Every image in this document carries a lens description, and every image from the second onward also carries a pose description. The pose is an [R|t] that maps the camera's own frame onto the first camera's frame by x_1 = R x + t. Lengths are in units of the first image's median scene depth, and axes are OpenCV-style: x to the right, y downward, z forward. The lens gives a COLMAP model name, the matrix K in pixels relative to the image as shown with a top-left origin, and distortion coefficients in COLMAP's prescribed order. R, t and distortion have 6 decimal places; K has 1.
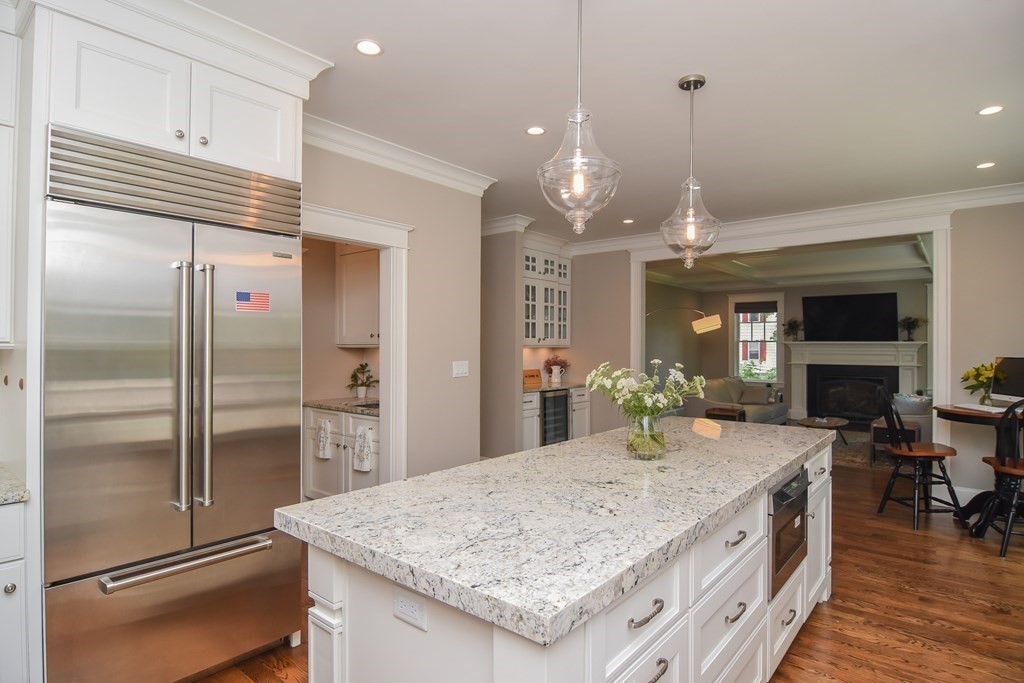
lens RADIAL K [[549.4, 0, 510.0], [0, 549.4, 339.2], [0, 0, 1]] dist [-0.021329, -0.001122]
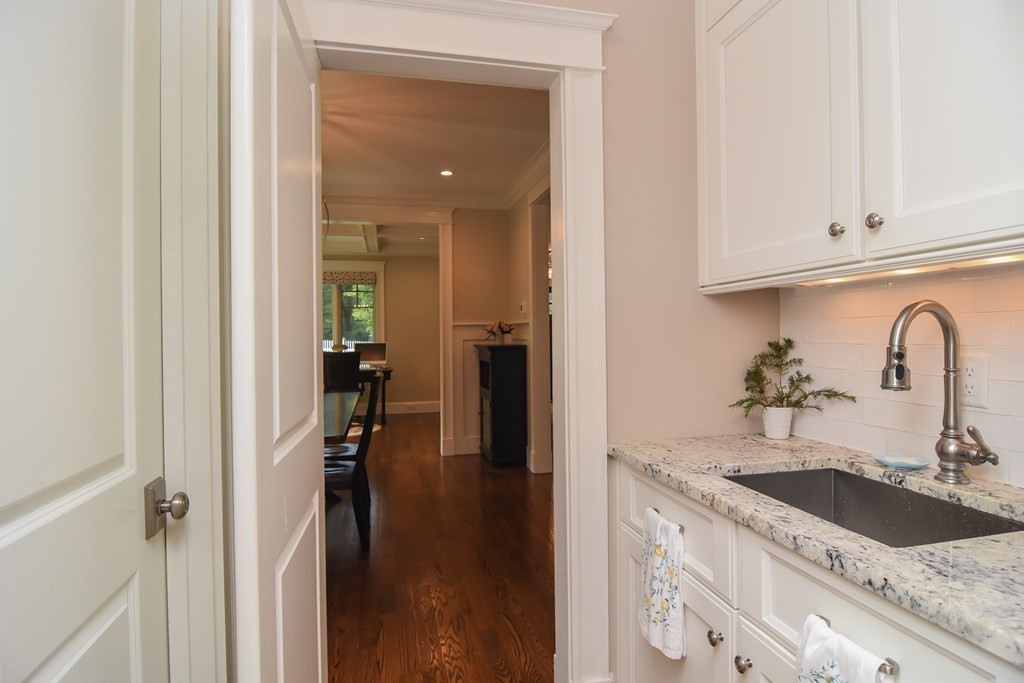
lens RADIAL K [[549.4, 0, 510.0], [0, 549.4, 339.2], [0, 0, 1]] dist [-0.021329, -0.001122]
pose [[0.804601, -0.004009, -0.593802, -0.203459], [0.014790, 0.999802, 0.013291, 0.037452], [0.593631, -0.019476, 0.804502, 0.631368]]
